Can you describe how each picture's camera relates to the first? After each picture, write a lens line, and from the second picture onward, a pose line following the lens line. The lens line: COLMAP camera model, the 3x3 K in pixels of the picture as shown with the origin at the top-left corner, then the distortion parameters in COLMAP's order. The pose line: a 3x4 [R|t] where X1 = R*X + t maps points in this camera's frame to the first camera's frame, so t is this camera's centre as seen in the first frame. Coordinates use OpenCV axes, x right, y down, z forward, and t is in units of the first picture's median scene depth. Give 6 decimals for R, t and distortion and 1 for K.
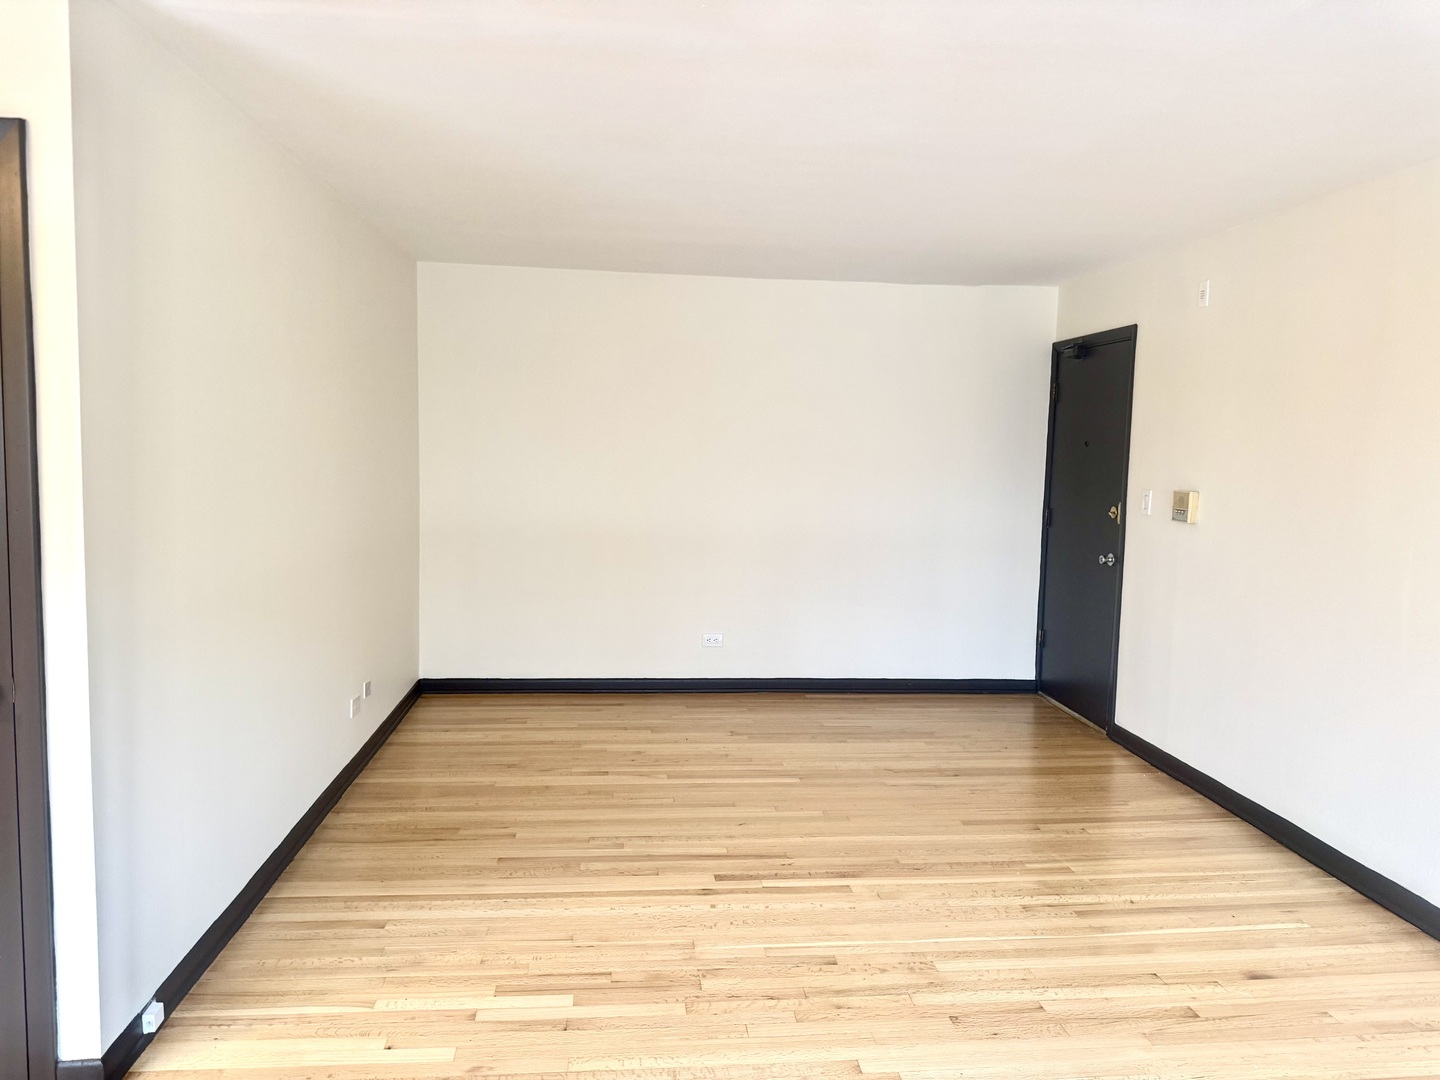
lens RADIAL K [[1022.7, 0, 727.9], [0, 1022.7, 532.8], [0, 0, 1]] dist [0.059799, -0.075593]
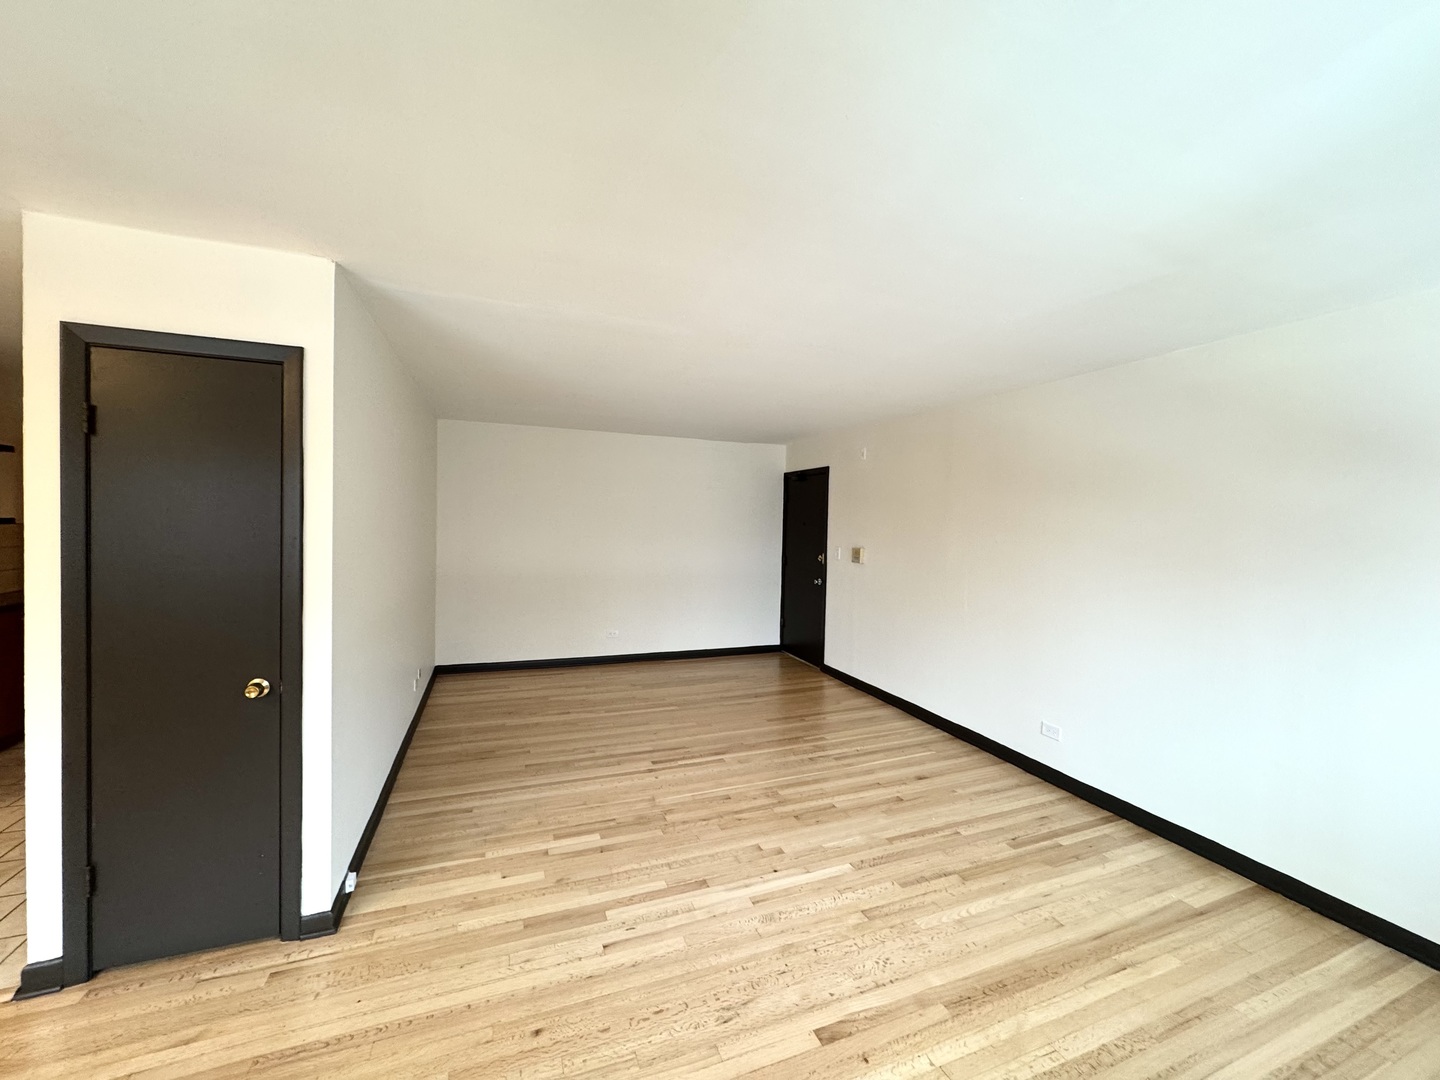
lens RADIAL K [[574.2, 0, 723.6], [0, 574.2, 533.3], [0, 0, 1]] dist [-0.003669, 0.000907]
pose [[0.964087, -0.008226, 0.265461, -0.156466], [0.024339, 0.998051, -0.057468, -0.012755], [-0.264470, 0.061865, 0.962407, -0.048160]]
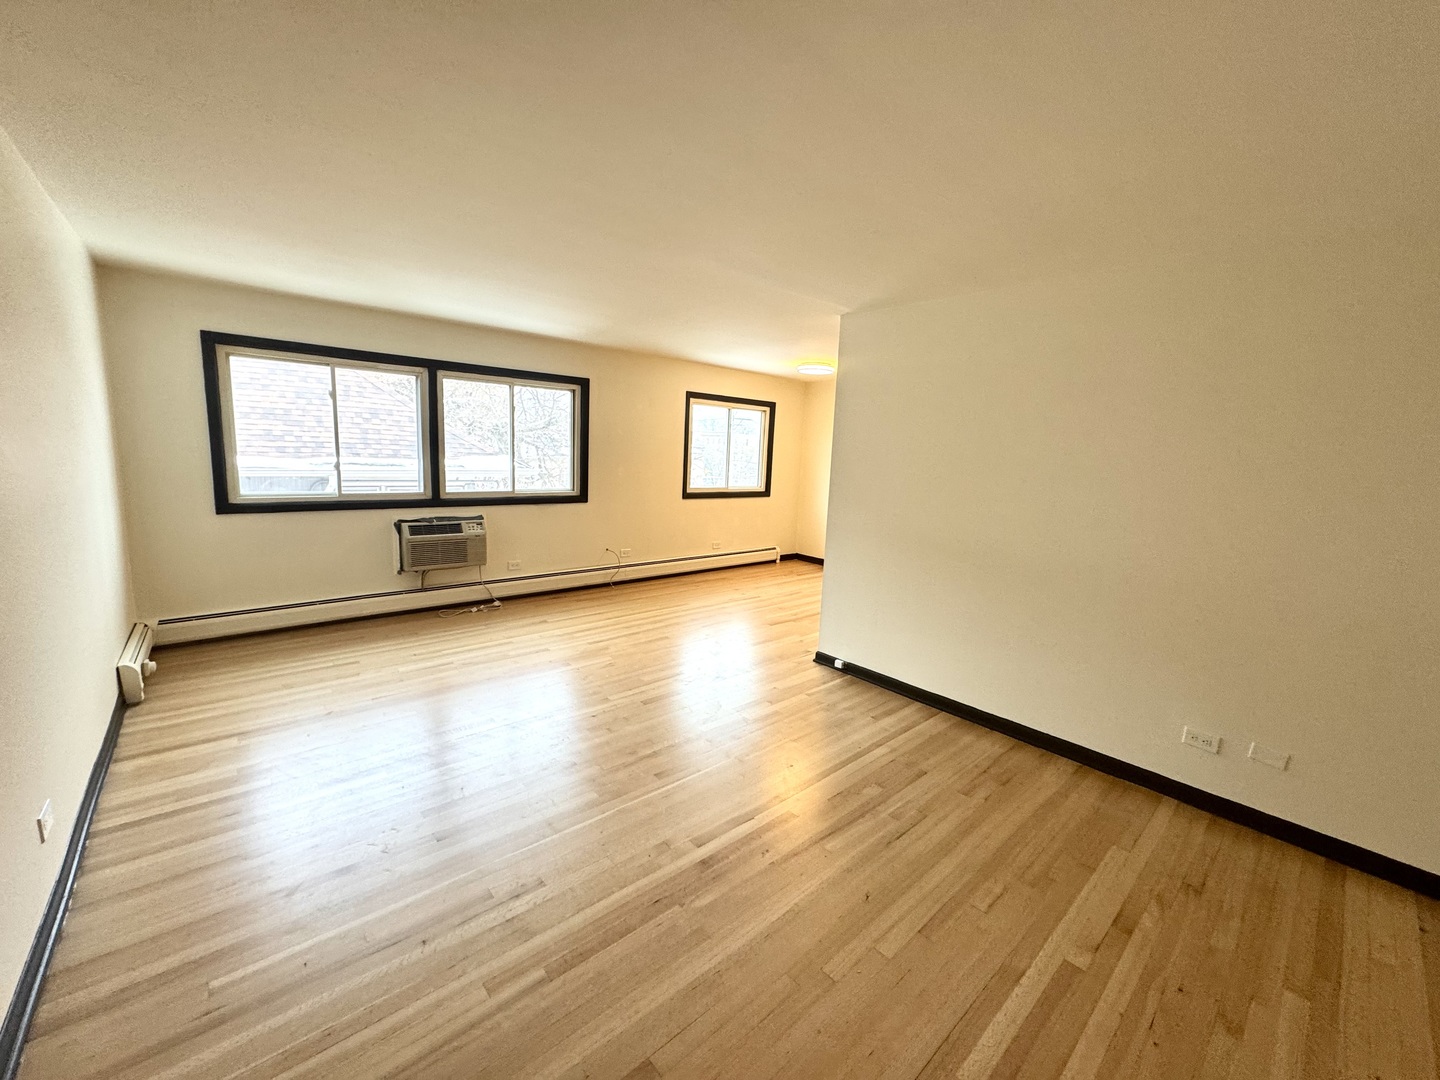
lens RADIAL K [[574.2, 0, 720.0], [0, 574.2, 537.6], [0, 0, 1]] dist [-0.003669, 0.000907]
pose [[-0.812411, 0.026261, -0.582494, 0.443087], [-0.117218, 0.971236, 0.207271, -0.113387], [0.571182, 0.236668, -0.785964, 1.392545]]
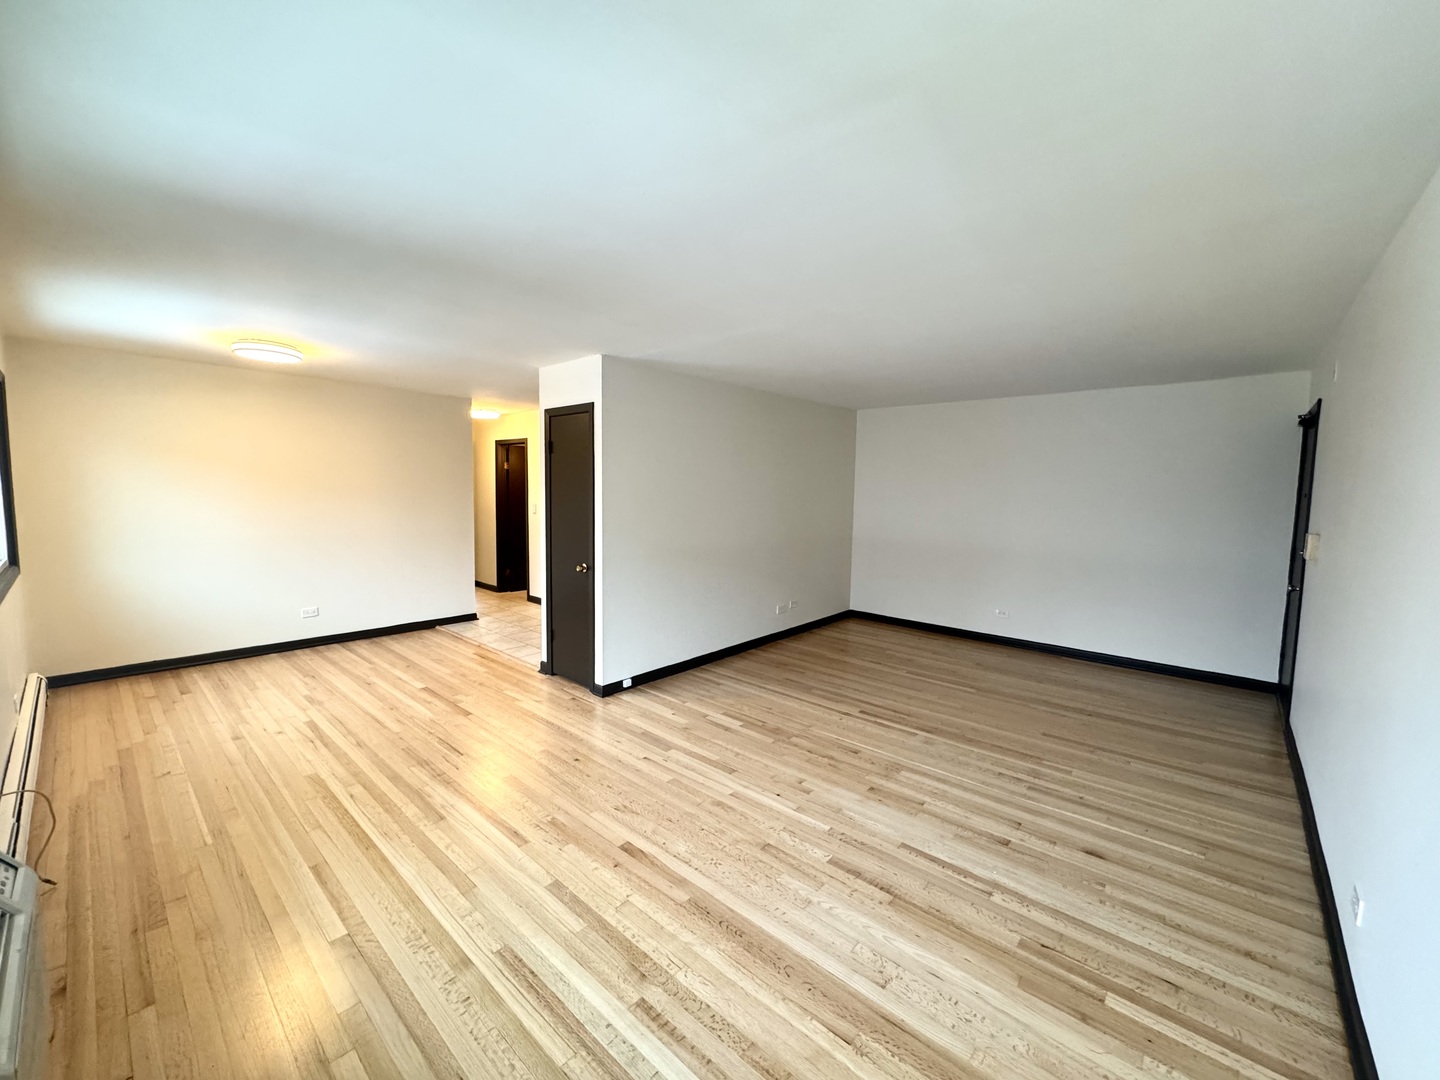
lens RADIAL K [[574.2, 0, 719.4], [0, 574.2, 535.6], [0, 0, 1]] dist [-0.003669, 0.000907]
pose [[0.671016, 0.048316, -0.739867, 0.612118], [-0.064358, 0.997904, 0.006798, 0.001896], [0.738645, 0.043055, 0.672718, 0.025487]]
